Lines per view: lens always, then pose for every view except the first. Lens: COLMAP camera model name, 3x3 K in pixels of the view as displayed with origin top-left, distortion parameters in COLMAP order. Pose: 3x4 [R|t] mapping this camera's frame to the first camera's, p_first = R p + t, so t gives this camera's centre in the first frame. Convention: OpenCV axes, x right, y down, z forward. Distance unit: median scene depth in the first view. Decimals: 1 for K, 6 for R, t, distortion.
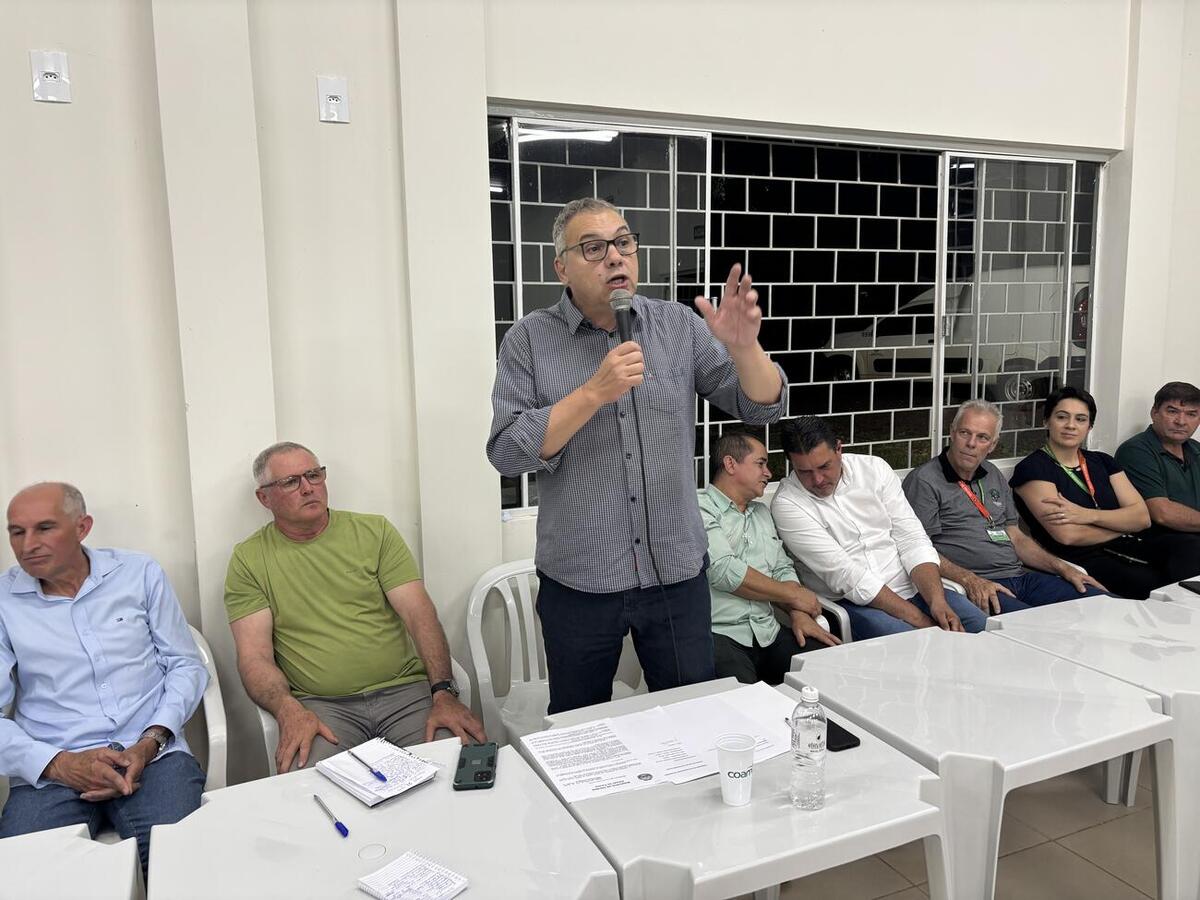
lens RADIAL K [[934.9, 0, 617.2], [0, 934.9, 458.1], [0, 0, 1]] dist [0.004384, 0.002183]
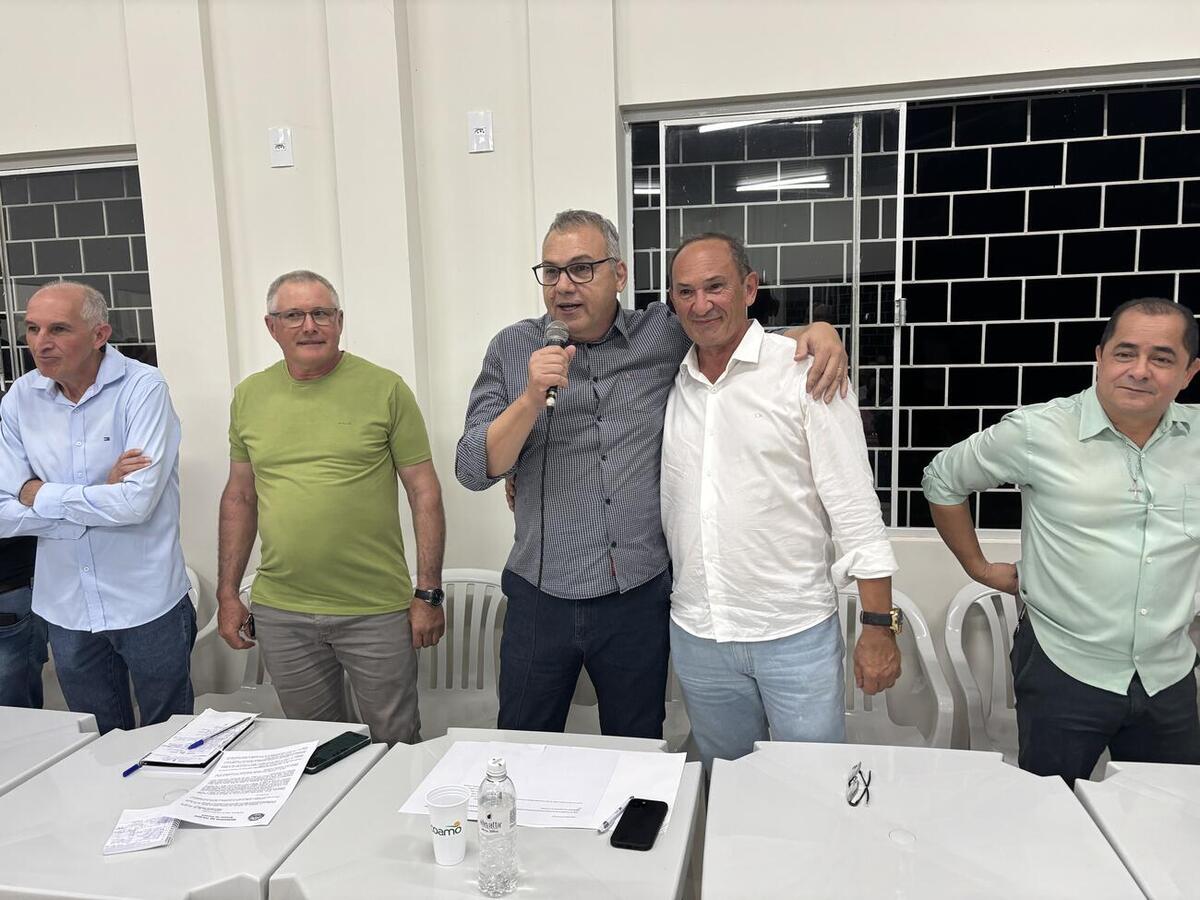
lens RADIAL K [[904.8, 0, 600.0], [0, 904.8, 450.0], [0, 0, 1]] dist [-0.032644, 0.068510]
pose [[0.800696, 0.073547, -0.594539, 0.385888], [-0.073522, 0.996997, 0.024317, -0.036389], [0.594542, 0.024241, 0.803699, 0.195685]]
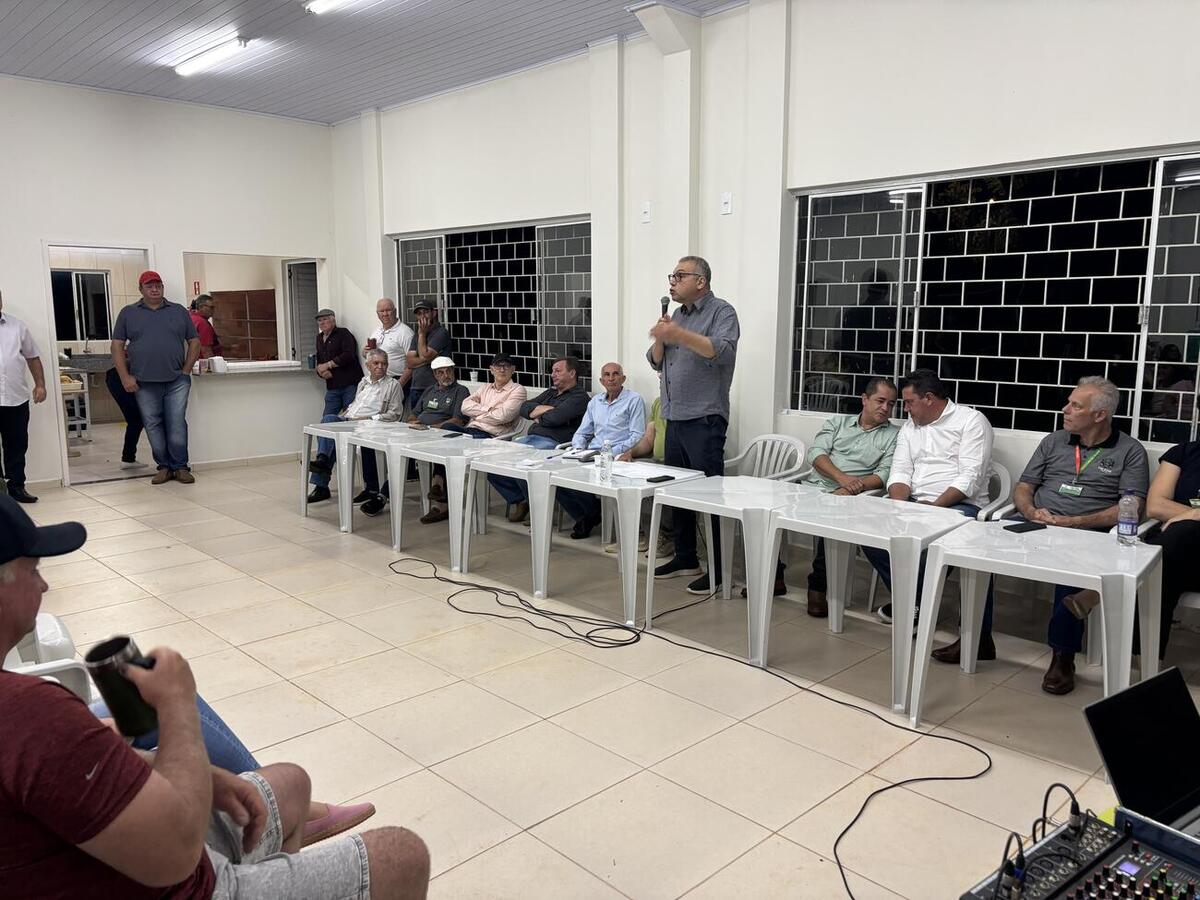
lens RADIAL K [[934.9, 0, 617.2], [0, 934.9, 458.1], [0, 0, 1]] dist [0.004384, 0.002183]
pose [[0.325639, 0.162497, -0.931426, 1.427239], [-0.143945, 0.982157, 0.121023, -0.020969], [0.934473, 0.094664, 0.343219, 0.055063]]
